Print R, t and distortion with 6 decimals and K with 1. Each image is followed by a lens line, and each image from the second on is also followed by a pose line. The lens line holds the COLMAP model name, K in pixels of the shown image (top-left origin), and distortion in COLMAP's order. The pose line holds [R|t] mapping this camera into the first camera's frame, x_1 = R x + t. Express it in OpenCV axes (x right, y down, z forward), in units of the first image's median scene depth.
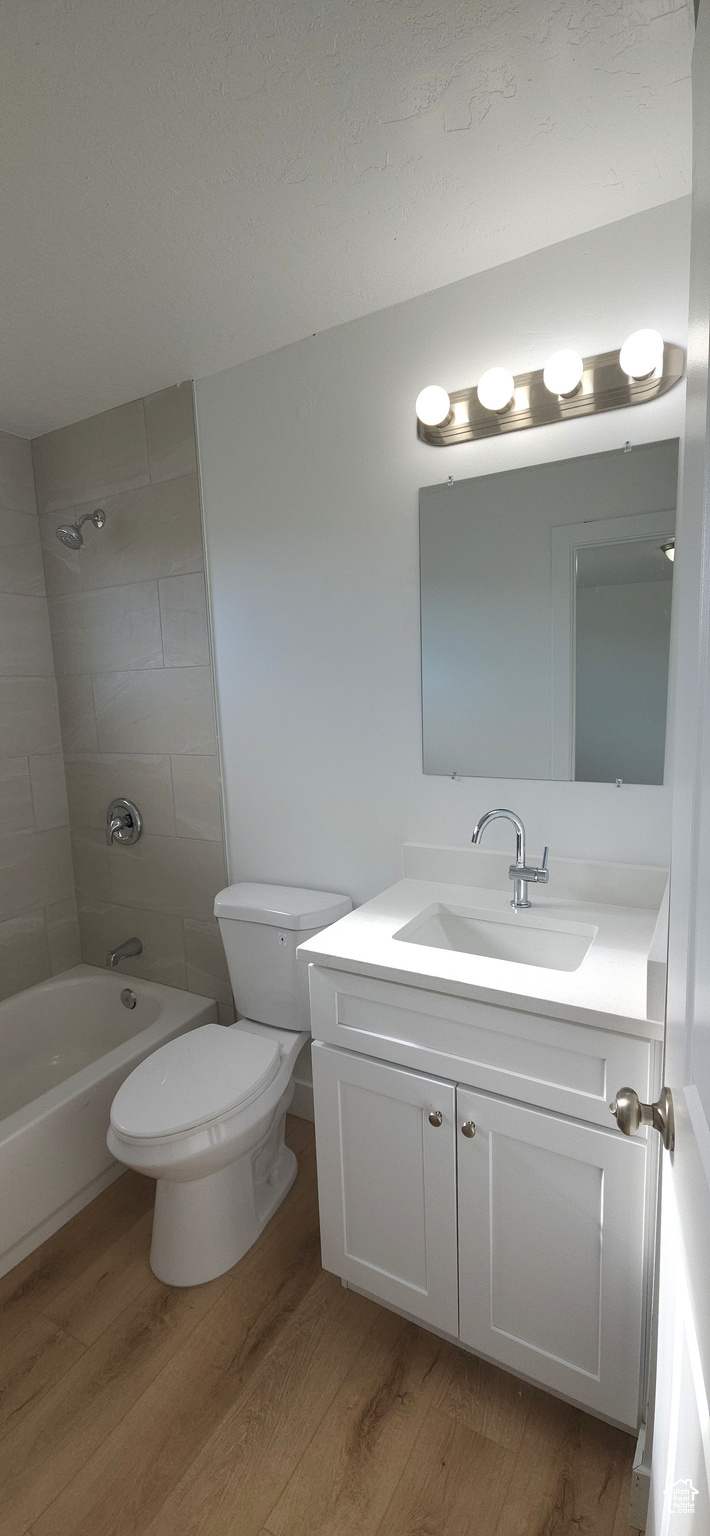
lens RADIAL K [[626.9, 0, 350.6], [0, 626.9, 779.9], [0, 0, 1]] dist [0.015684, -0.010621]
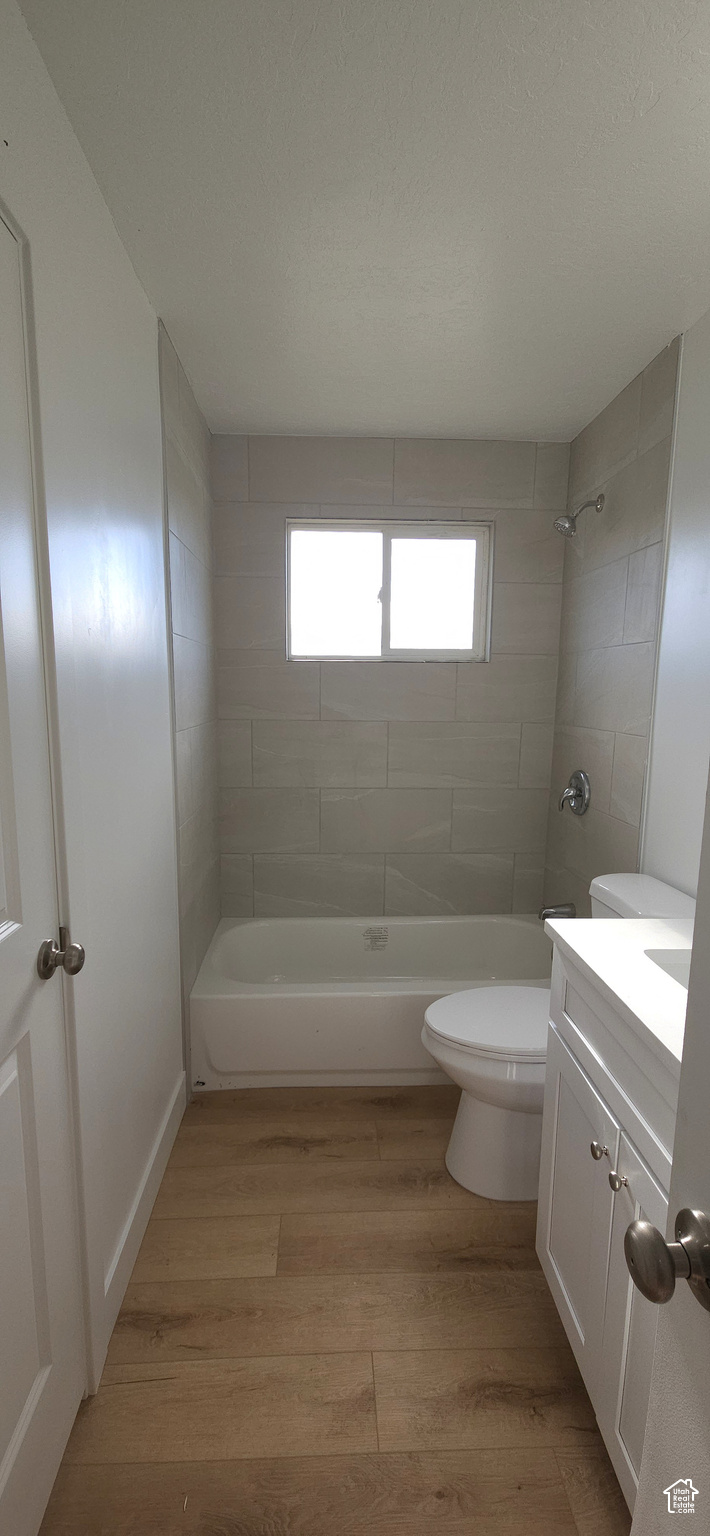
lens RADIAL K [[626.9, 0, 350.6], [0, 626.9, 779.9], [0, 0, 1]] dist [0.015684, -0.010621]
pose [[0.532783, 0.169262, -0.829152, 0.358484], [-0.151766, 0.983019, 0.103153, -0.006013], [0.832532, 0.070879, 0.549424, 0.117574]]
